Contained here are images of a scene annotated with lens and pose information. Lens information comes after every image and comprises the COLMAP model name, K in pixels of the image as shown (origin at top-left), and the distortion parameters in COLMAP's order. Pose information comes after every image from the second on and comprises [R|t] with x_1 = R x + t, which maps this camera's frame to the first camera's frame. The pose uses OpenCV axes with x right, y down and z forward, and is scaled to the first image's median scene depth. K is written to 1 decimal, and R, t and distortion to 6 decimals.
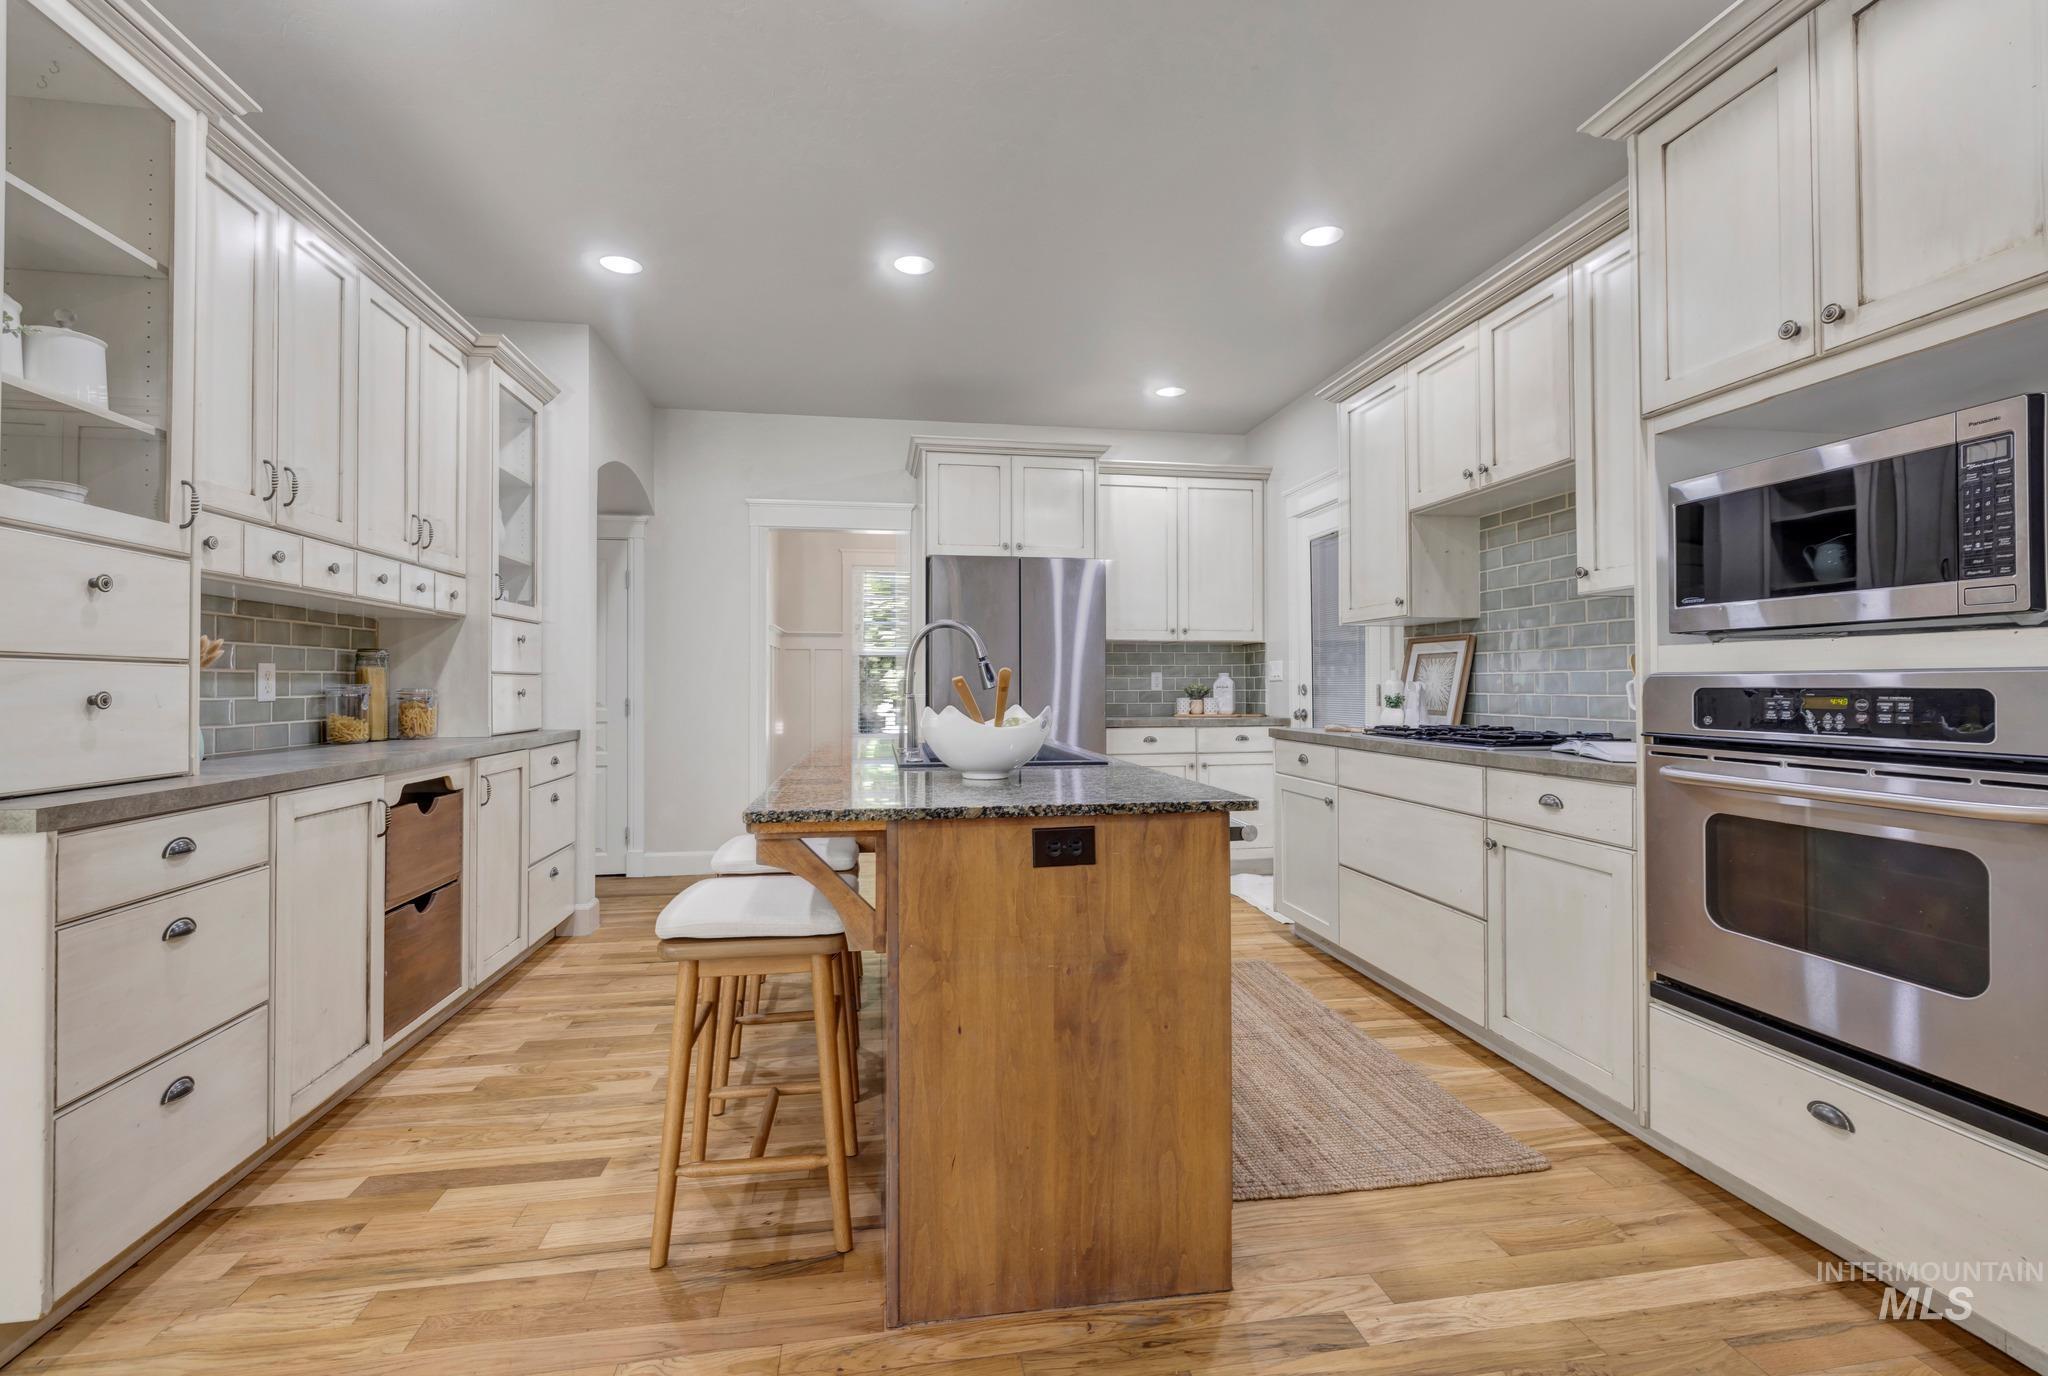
lens RADIAL K [[897.5, 0, 1020.2], [0, 897.5, 684.1], [0, 0, 1]] dist [0.003169, 0.000234]
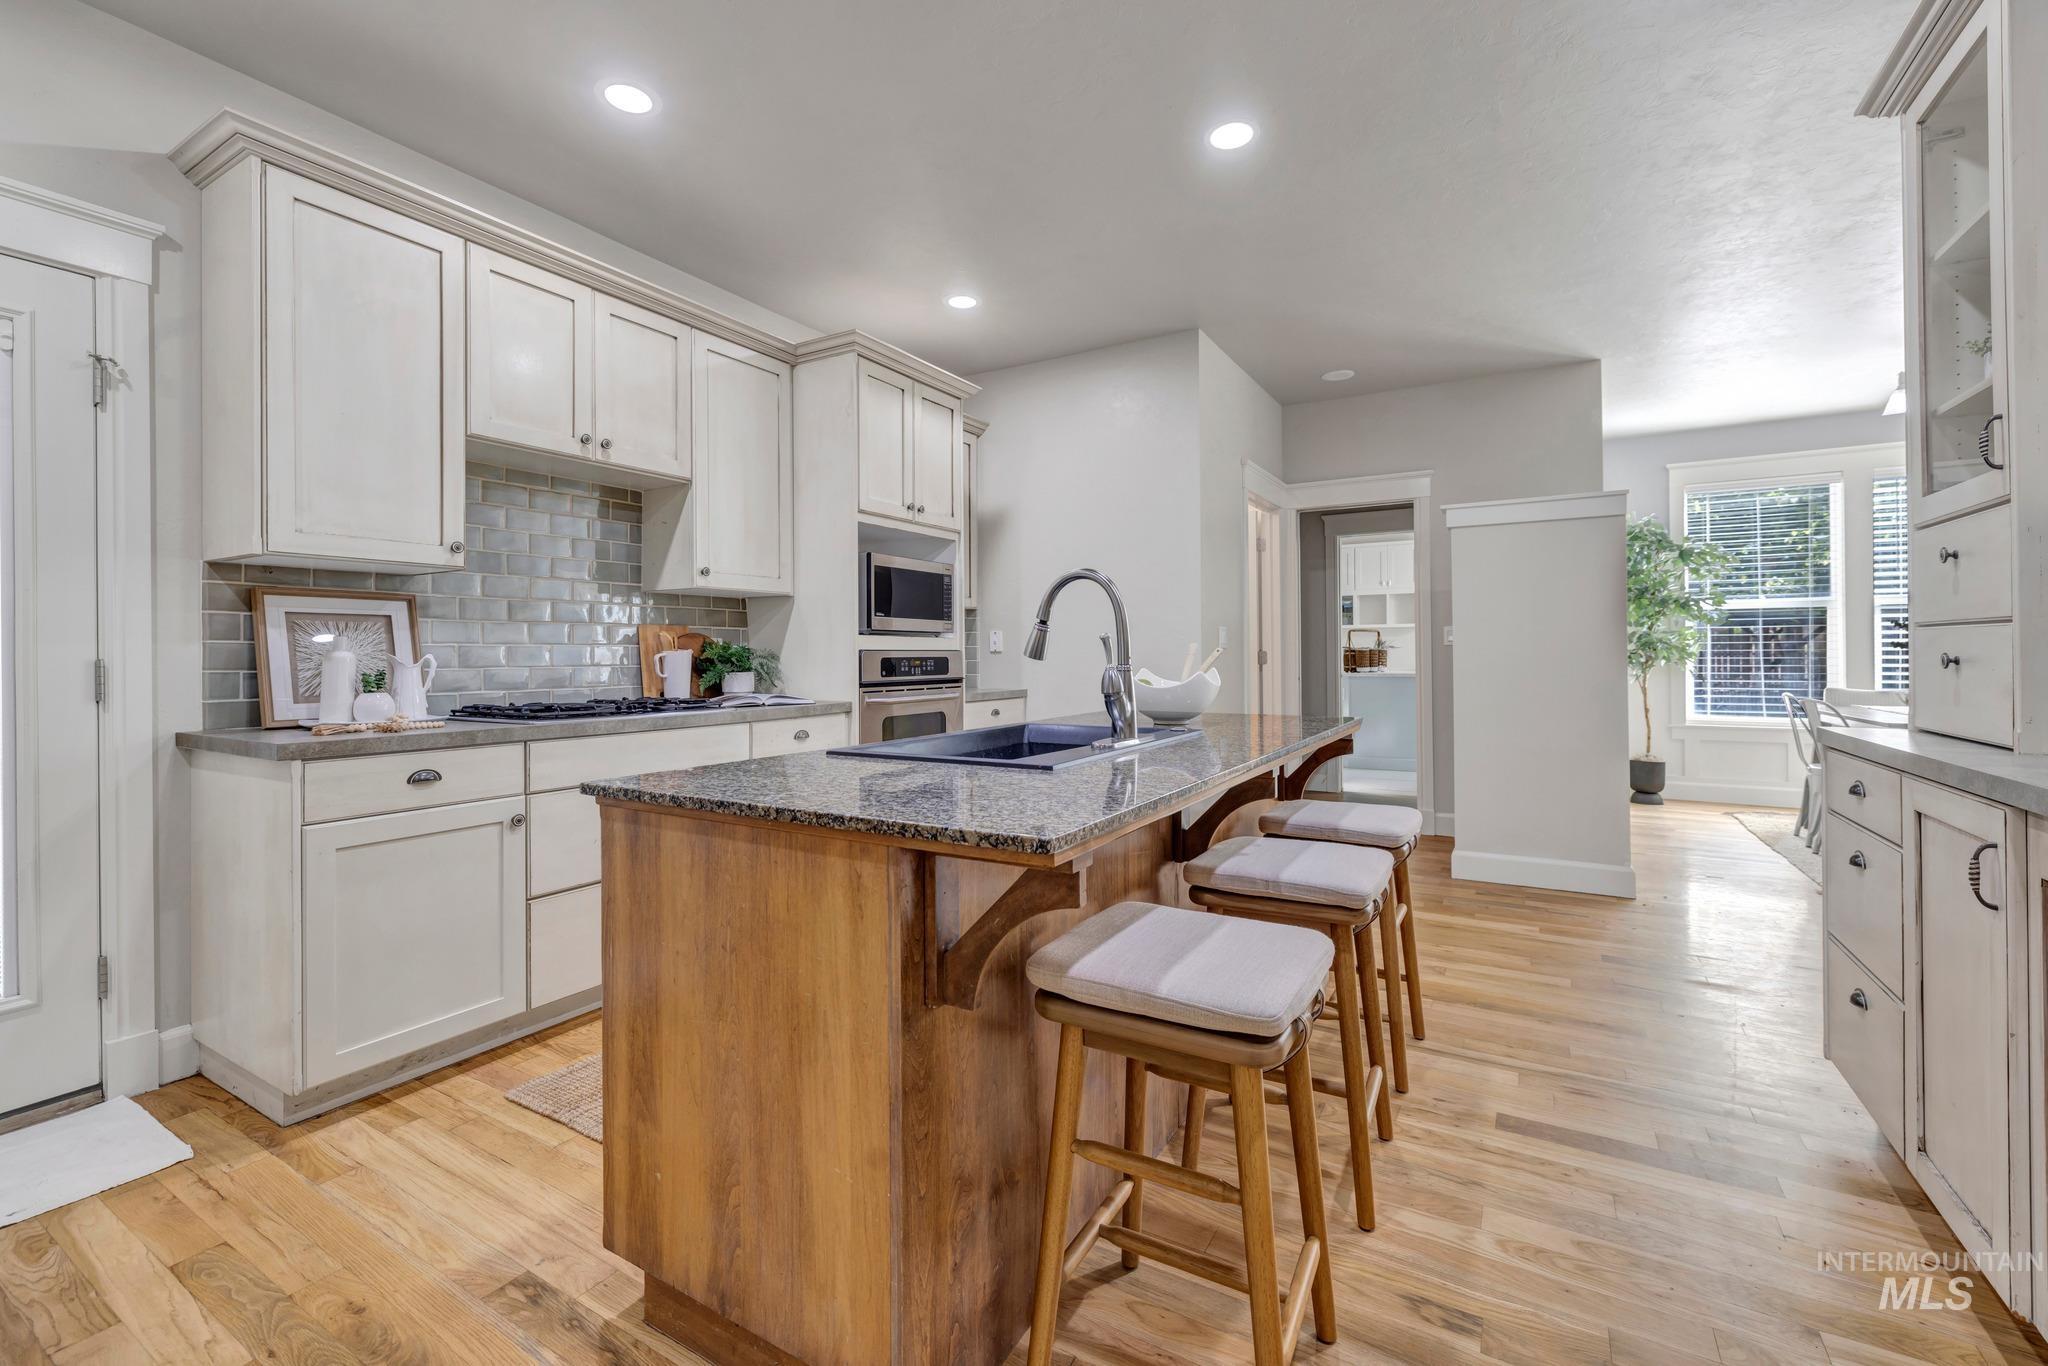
lens RADIAL K [[857.3, 0, 1016.6], [0, 857.3, 644.9], [0, 0, 1]] dist [-0.004113, -0.000542]
pose [[-0.761604, 0.007527, 0.647999, -0.712812], [0.001768, 0.999953, -0.009537, -0.005575], [-0.648041, -0.006118, -0.761581, 2.212126]]
